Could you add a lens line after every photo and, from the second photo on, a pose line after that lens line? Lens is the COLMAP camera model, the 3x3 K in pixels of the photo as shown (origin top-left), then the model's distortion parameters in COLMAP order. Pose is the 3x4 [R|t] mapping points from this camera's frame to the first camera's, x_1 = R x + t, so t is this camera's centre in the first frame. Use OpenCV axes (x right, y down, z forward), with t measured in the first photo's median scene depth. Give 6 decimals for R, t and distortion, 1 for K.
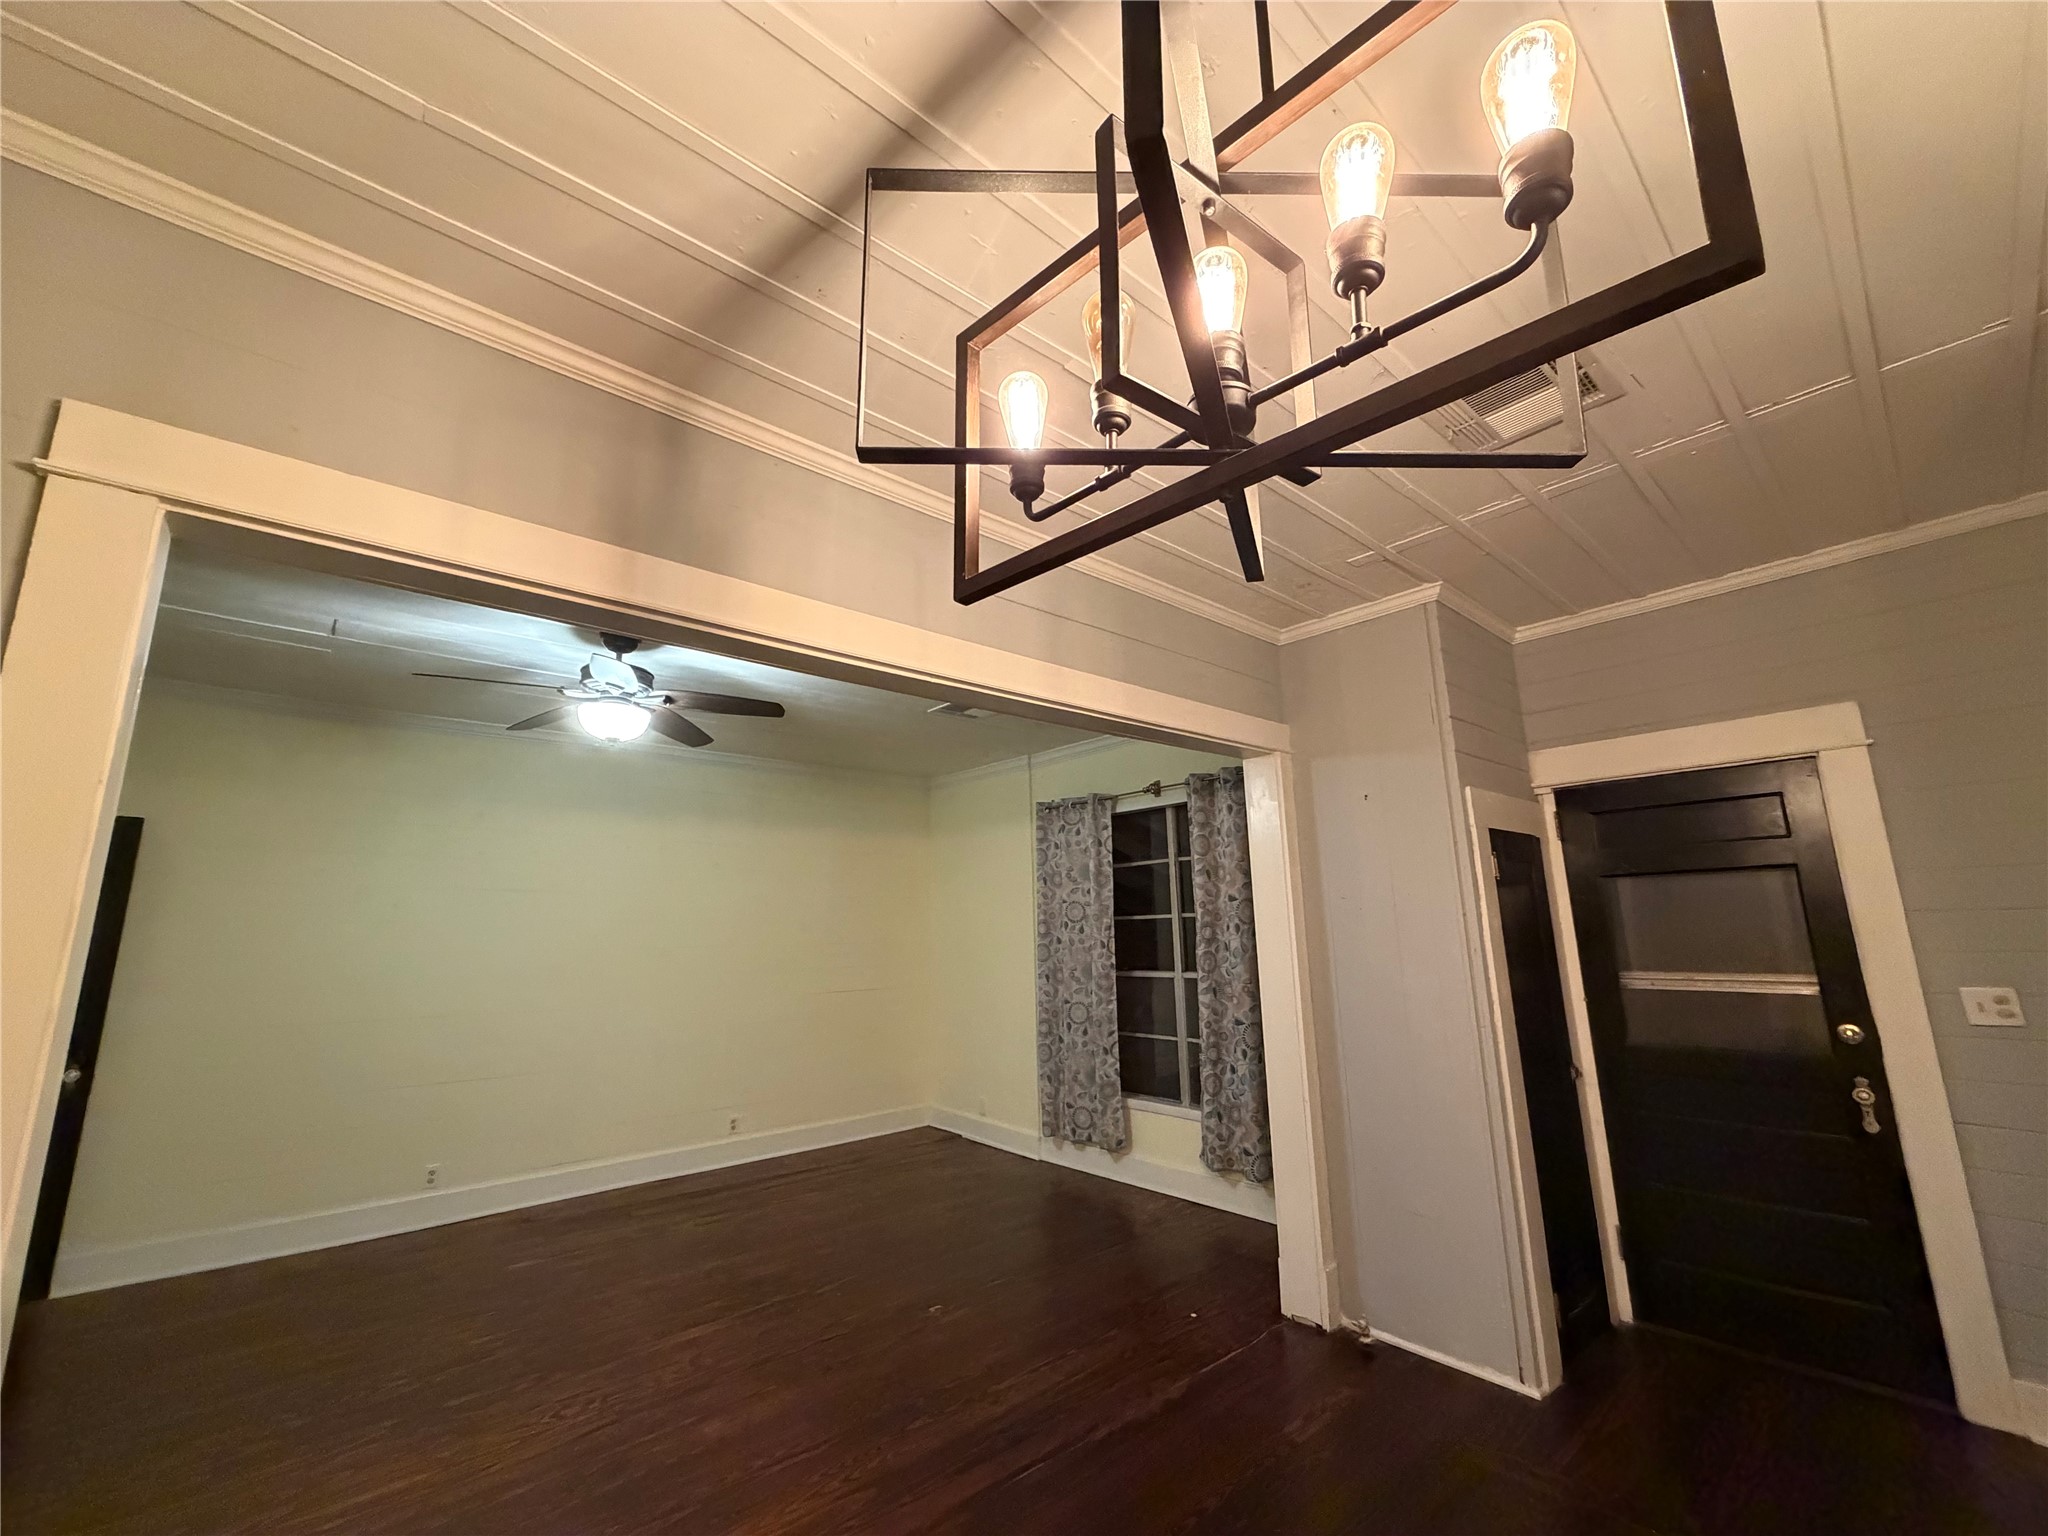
lens RADIAL K [[816.2, 0, 1019.4], [0, 816.2, 769.8], [0, 0, 1]] dist [-0.001558, -0.000162]
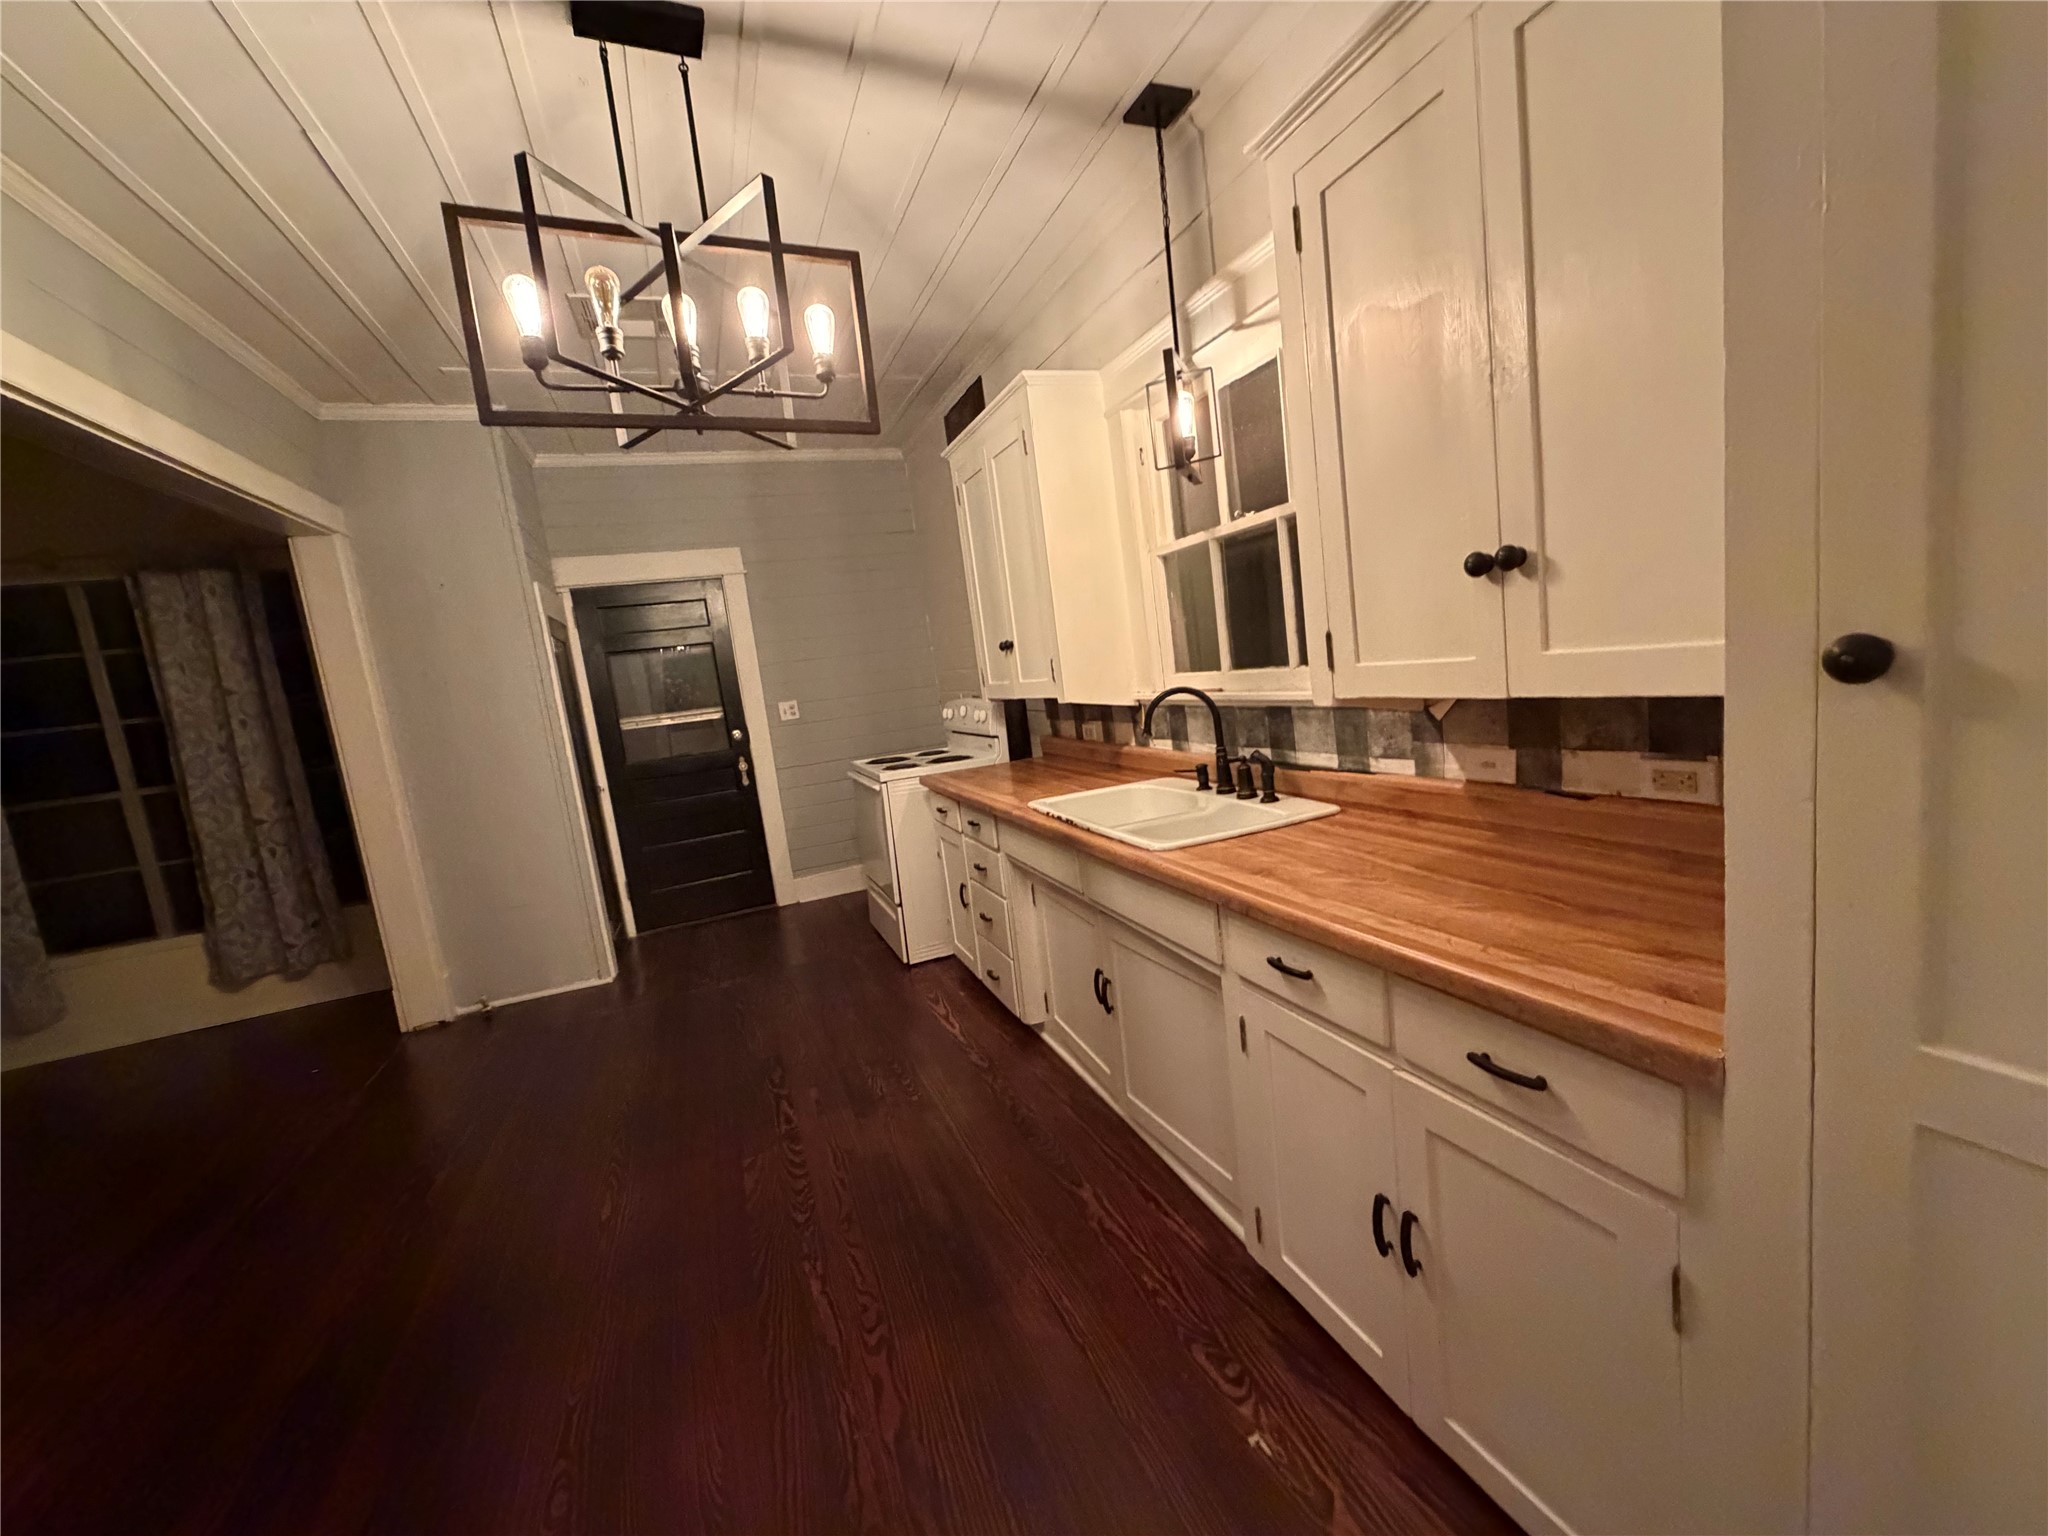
lens RADIAL K [[814.1, 0, 1020.2], [0, 814.1, 769.6], [0, 0, 1]] dist [-0.000157, -0.000152]
pose [[0.329513, -0.145911, 0.932808, -0.300031], [-0.071745, 0.981260, 0.178834, 0.017760], [-0.941421, -0.125852, 0.312869, -0.109859]]
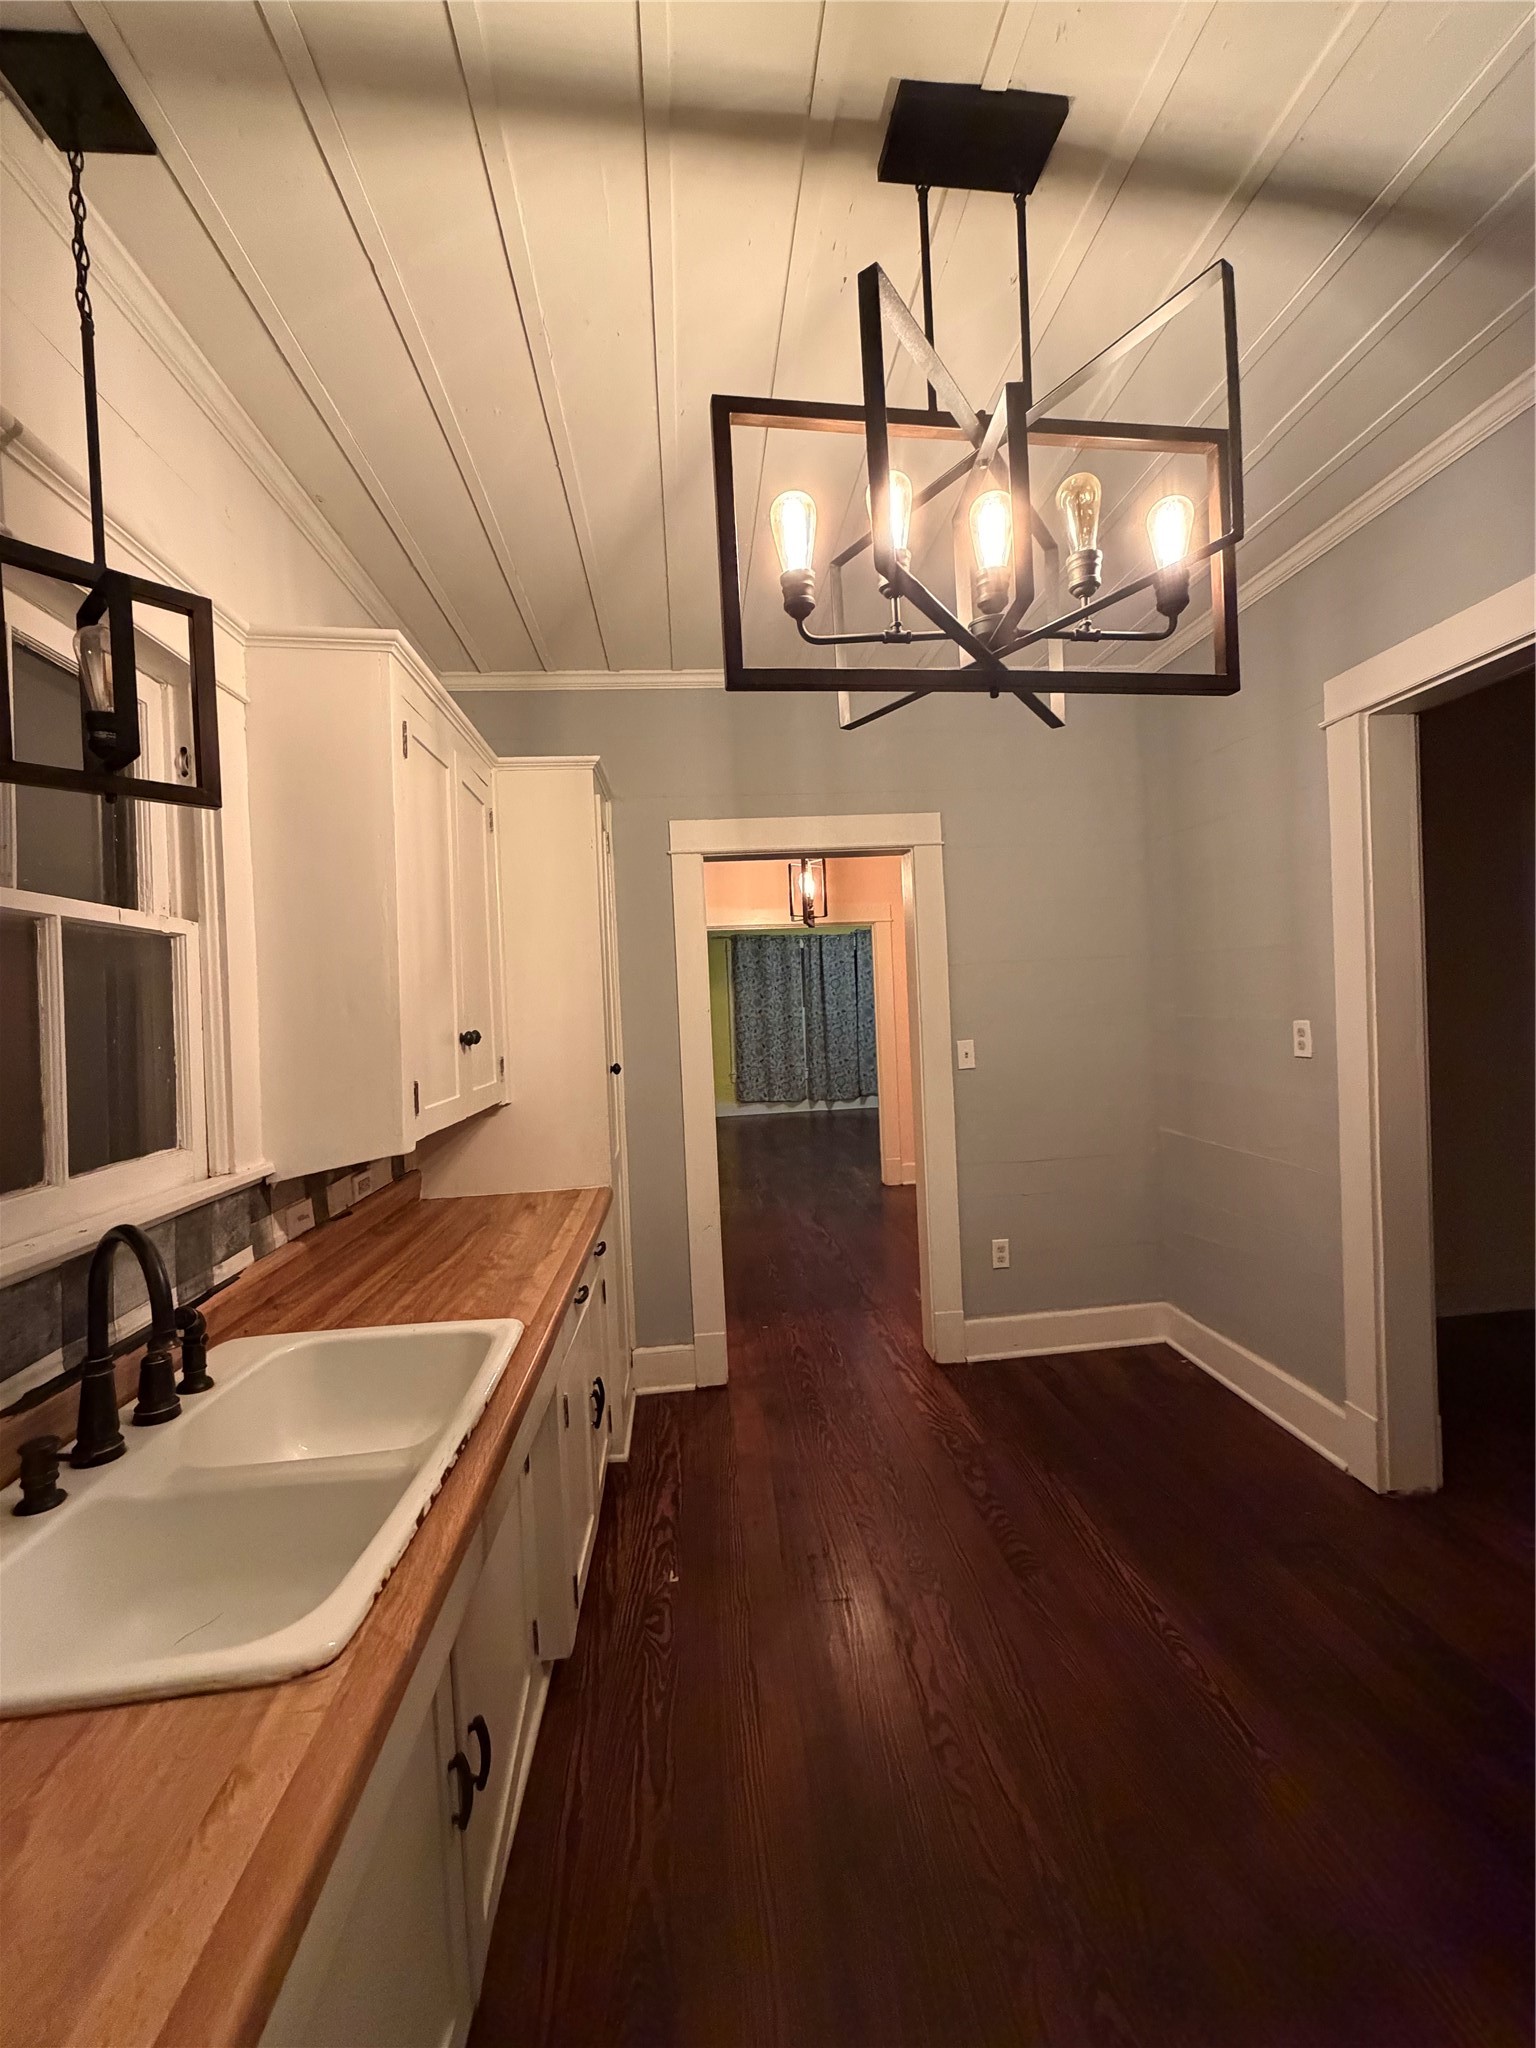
lens RADIAL K [[816.2, 0, 762.8], [0, 816.2, 1021.8], [0, 0, 1]] dist [-0.001558, -0.000162]
pose [[-0.585962, 0.056078, -0.808396, 0.322677], [0.206639, 0.974963, -0.082148, 0.052755], [0.783549, -0.215181, -0.582879, 0.260407]]
